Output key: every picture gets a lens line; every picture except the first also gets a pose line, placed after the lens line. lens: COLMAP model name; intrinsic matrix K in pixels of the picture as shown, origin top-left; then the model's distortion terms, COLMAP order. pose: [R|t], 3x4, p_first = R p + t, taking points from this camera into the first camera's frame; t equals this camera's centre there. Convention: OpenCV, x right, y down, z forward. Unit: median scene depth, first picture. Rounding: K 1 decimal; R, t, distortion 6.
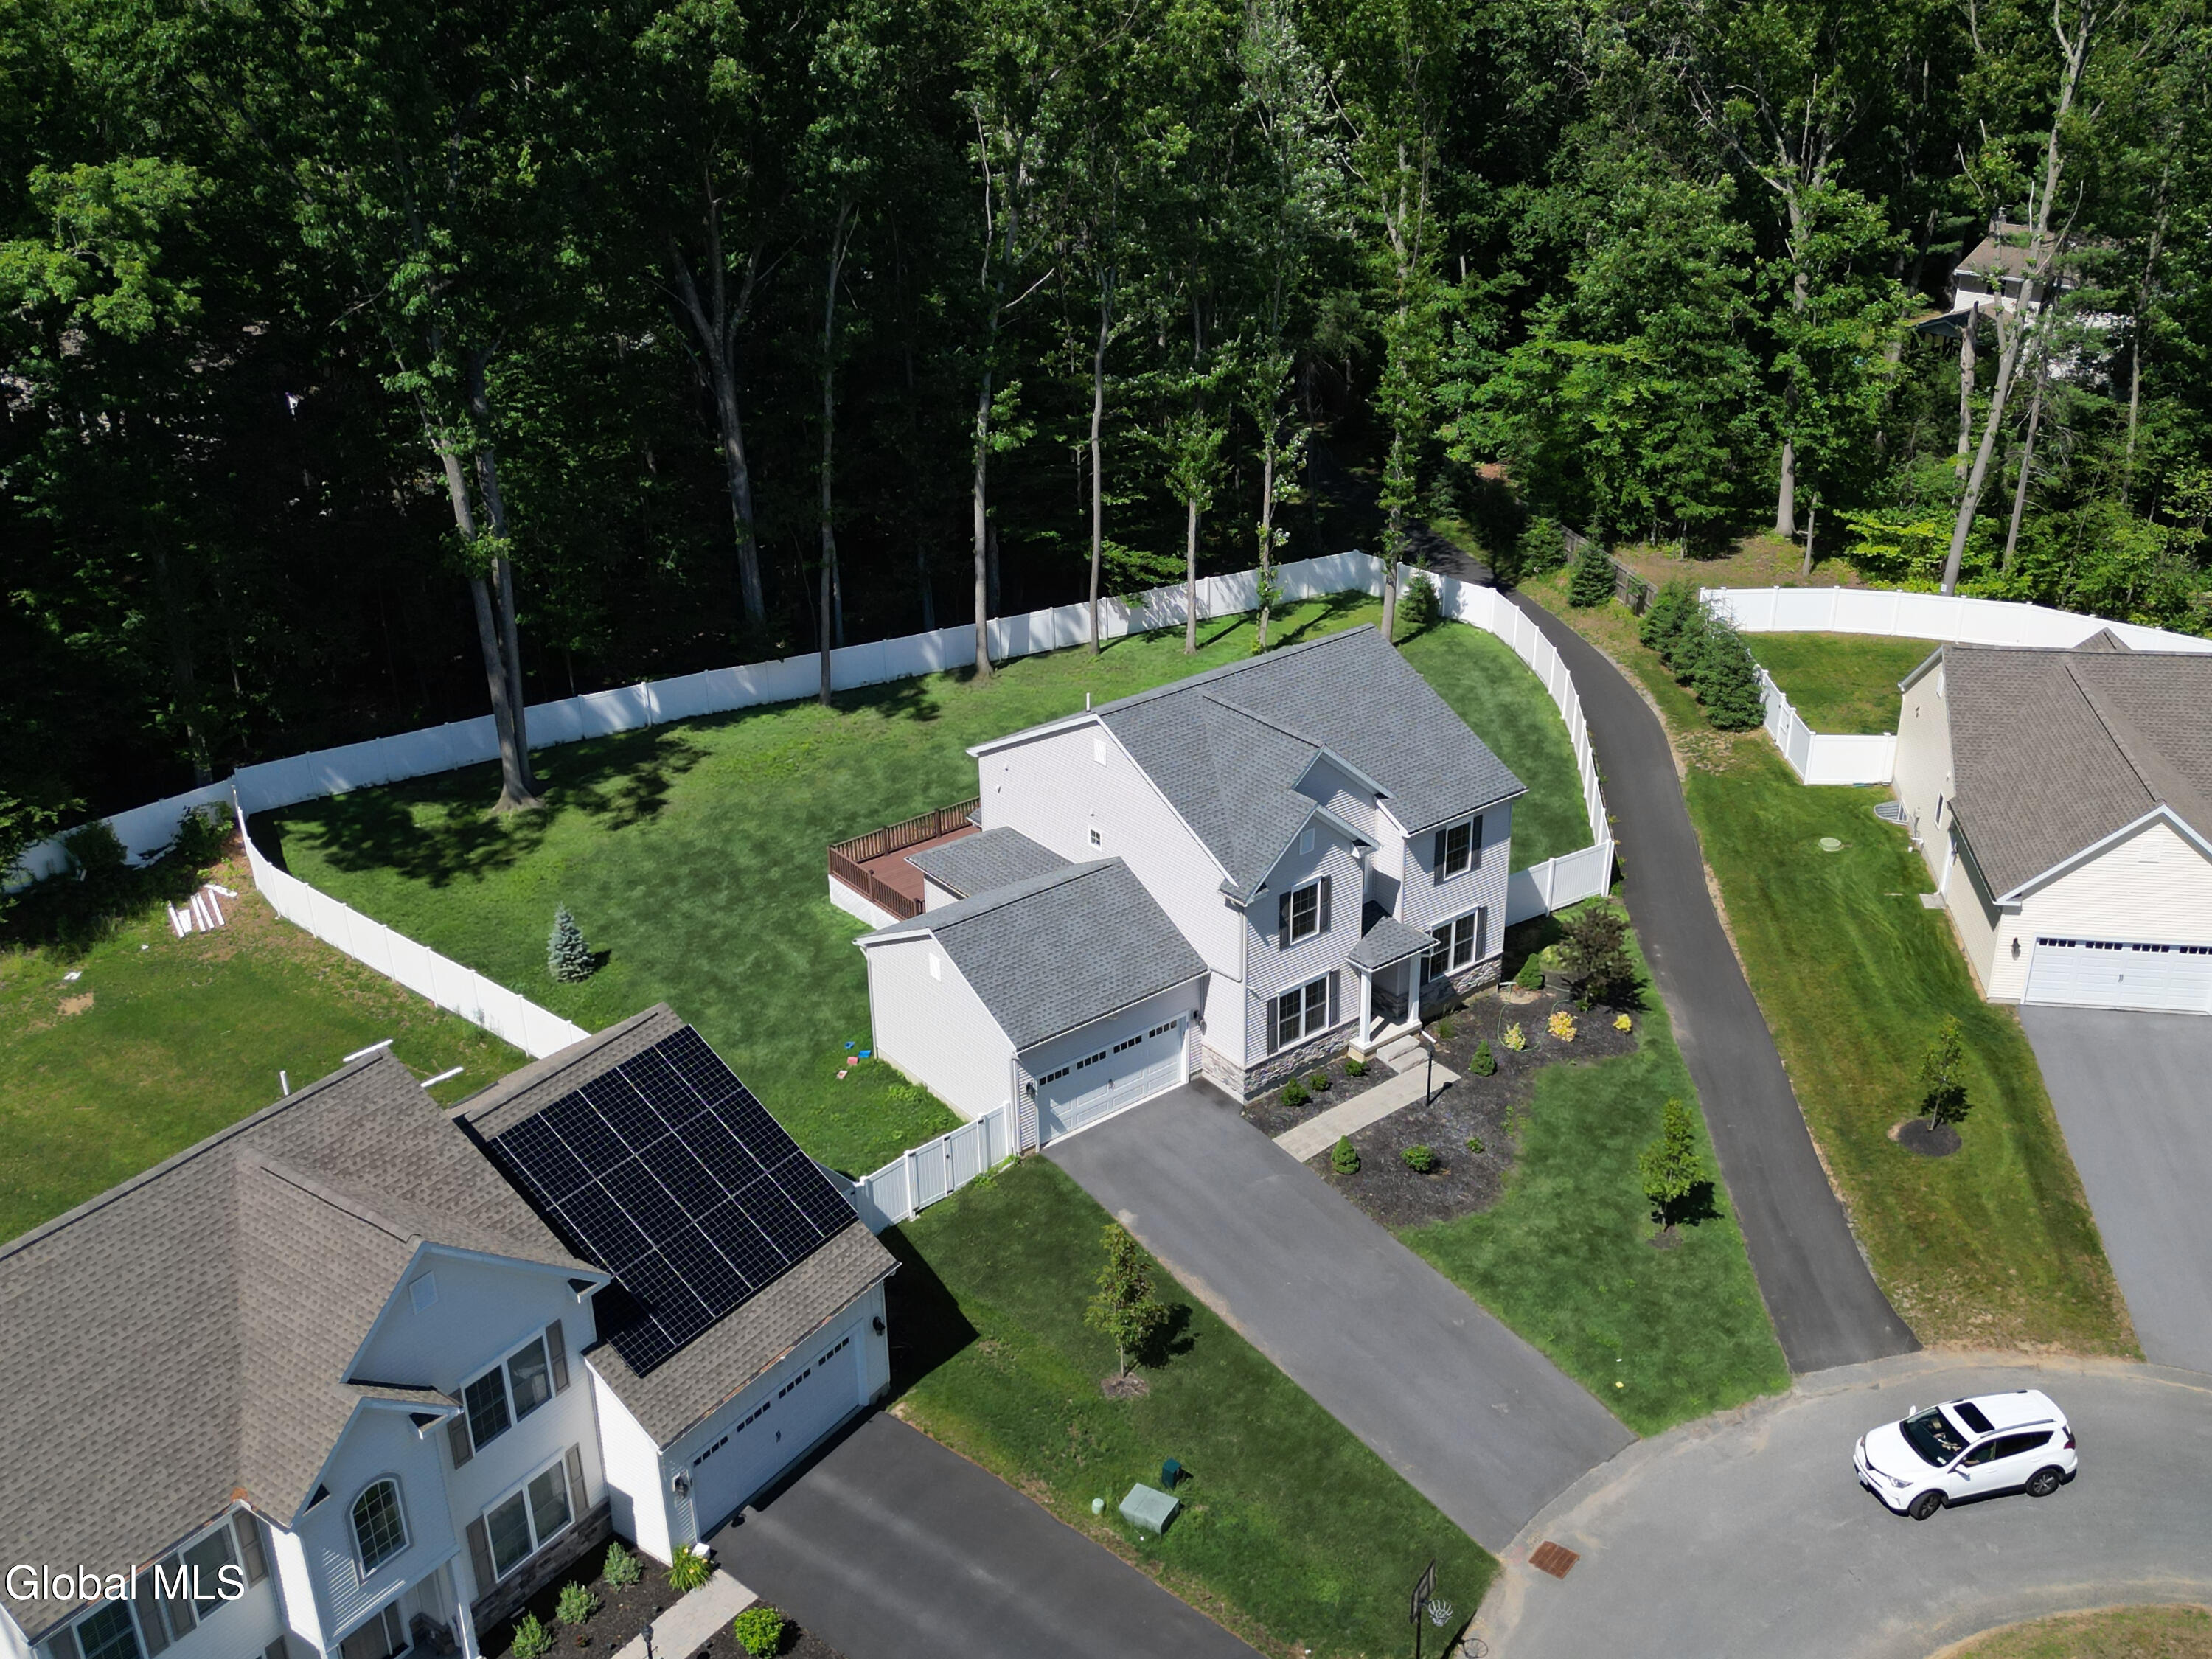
lens RADIAL K [[2151.5, 0, 1113.6], [0, 2151.5, 828.8], [0, 0, 1]] dist [0.040565, 0.000000]
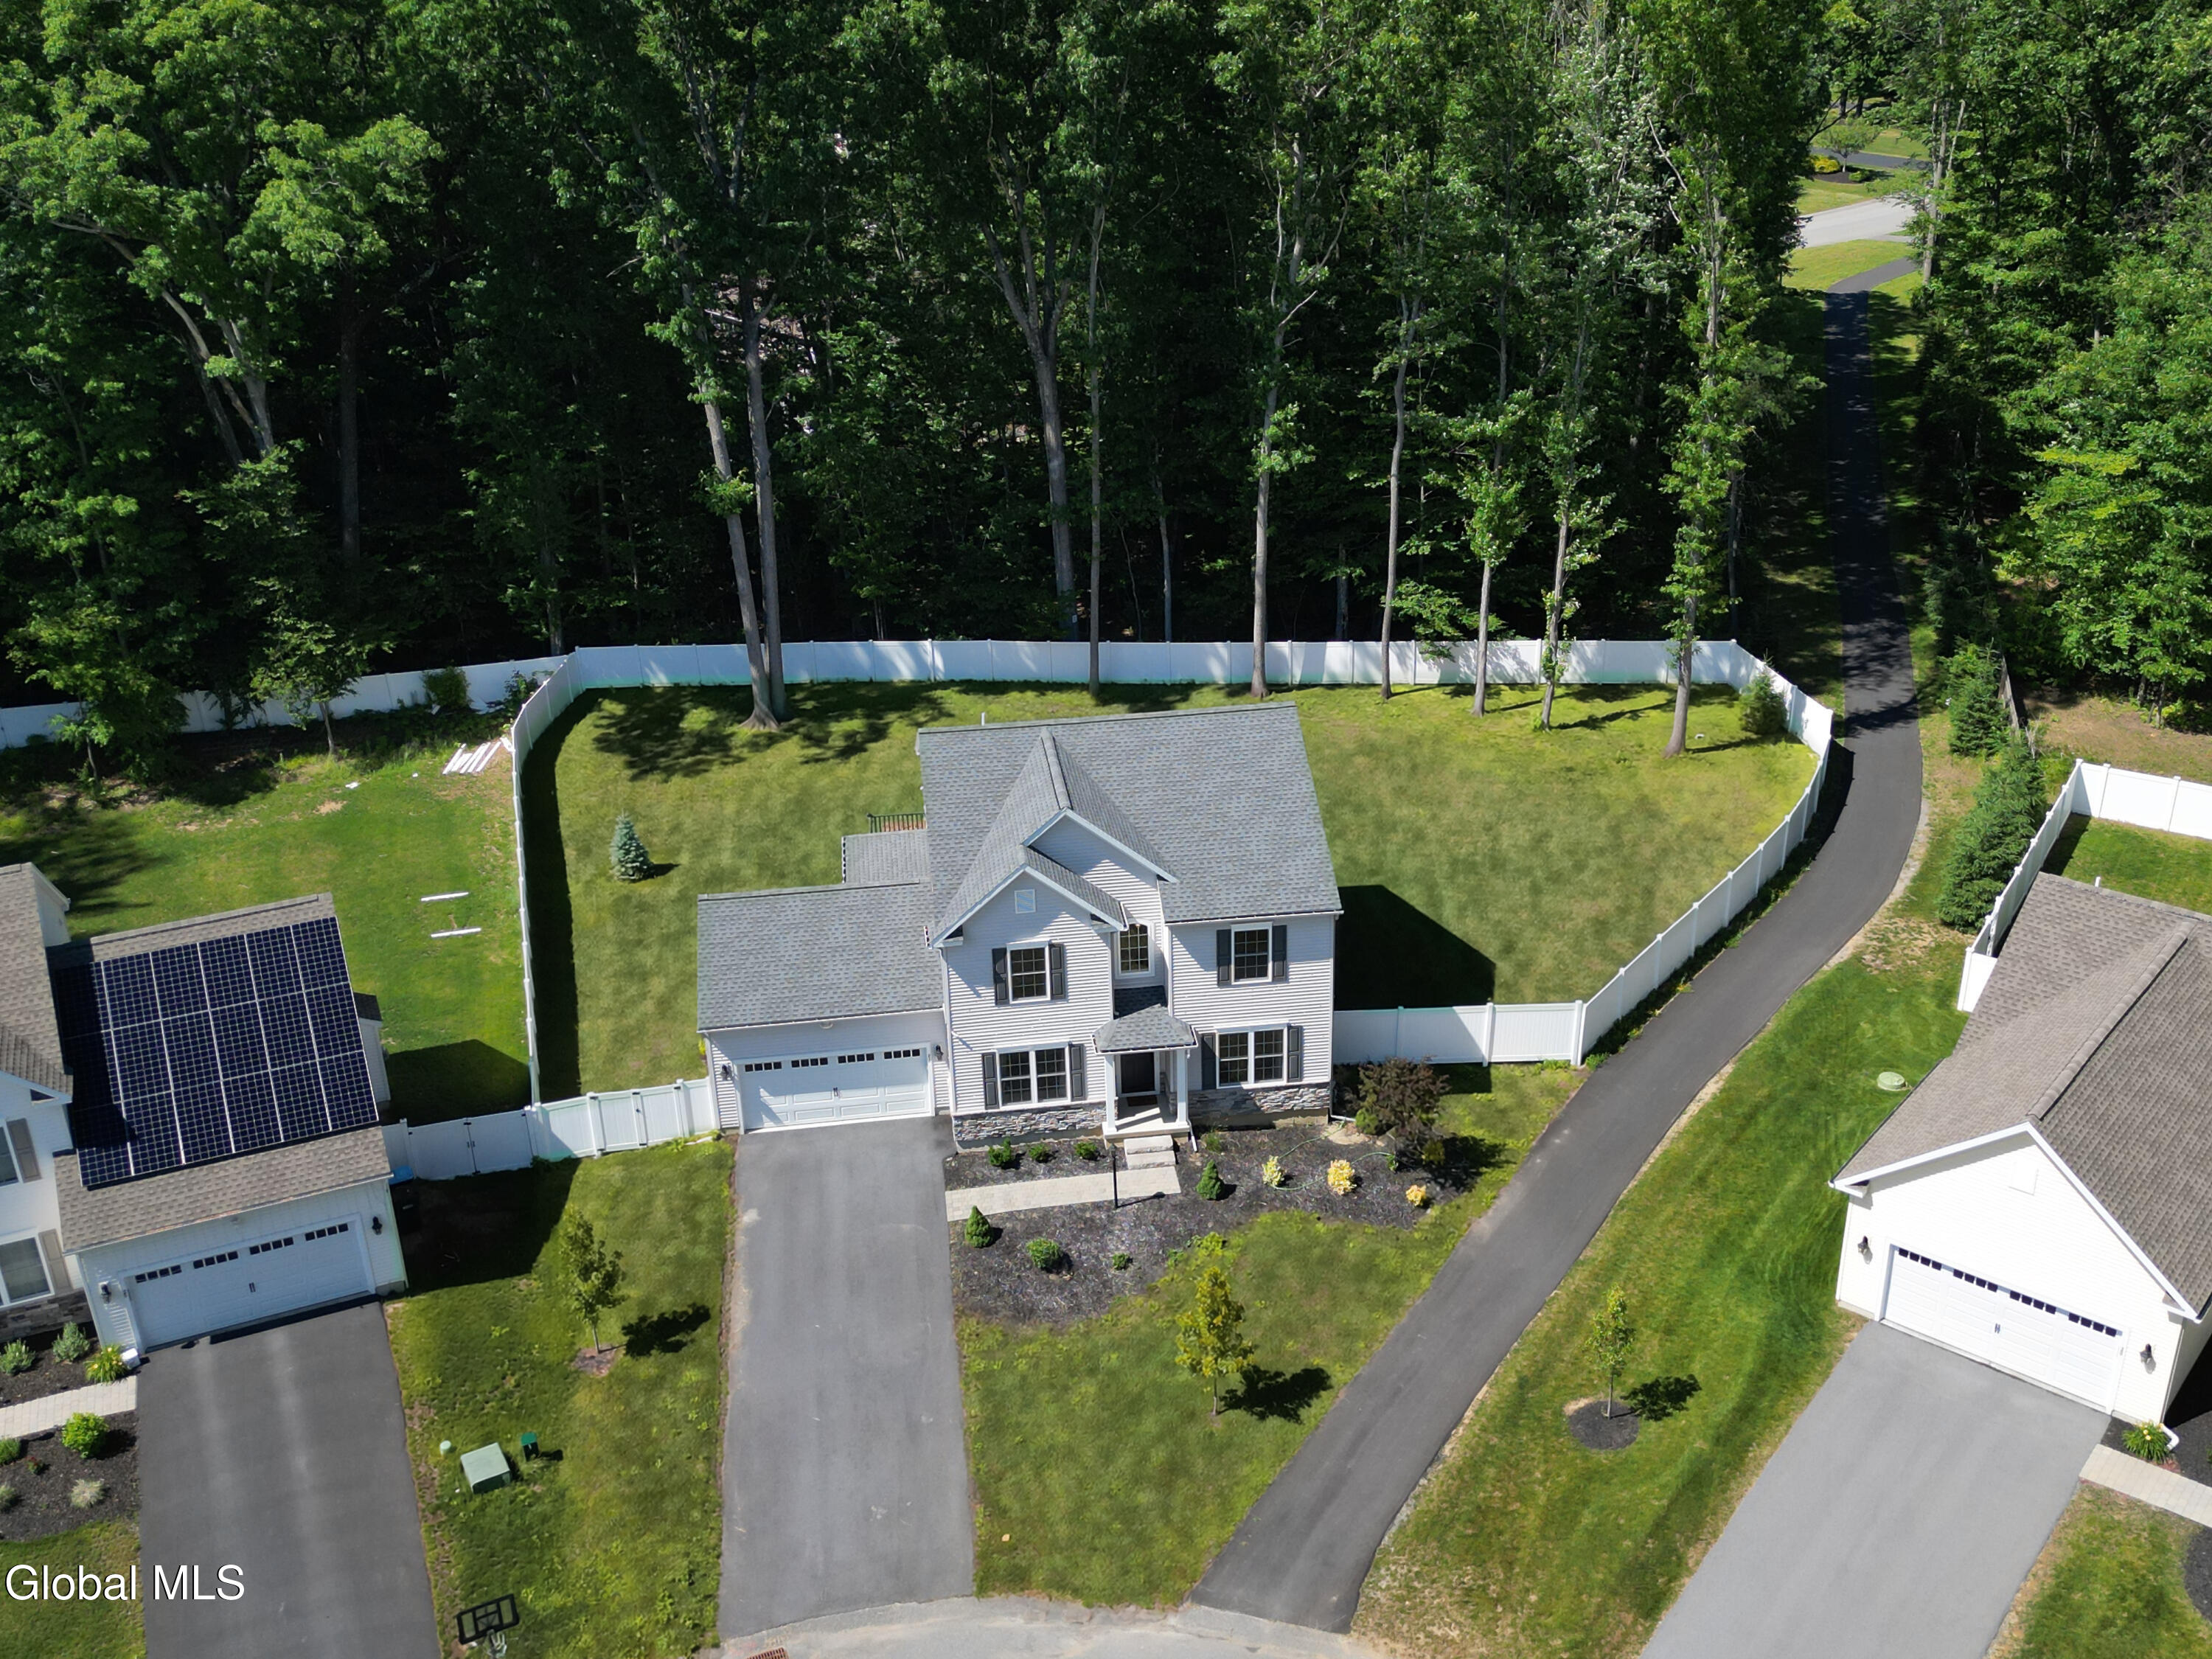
lens RADIAL K [[2151.5, 0, 1116.5], [0, 2151.5, 825.8], [0, 0, 1]] dist [0.040565, 0.000000]
pose [[0.855160, 0.218271, -0.470169, 0.501847], [-0.215393, 0.974639, 0.060701, -0.082984], [0.471494, 0.049362, 0.880487, 0.150429]]
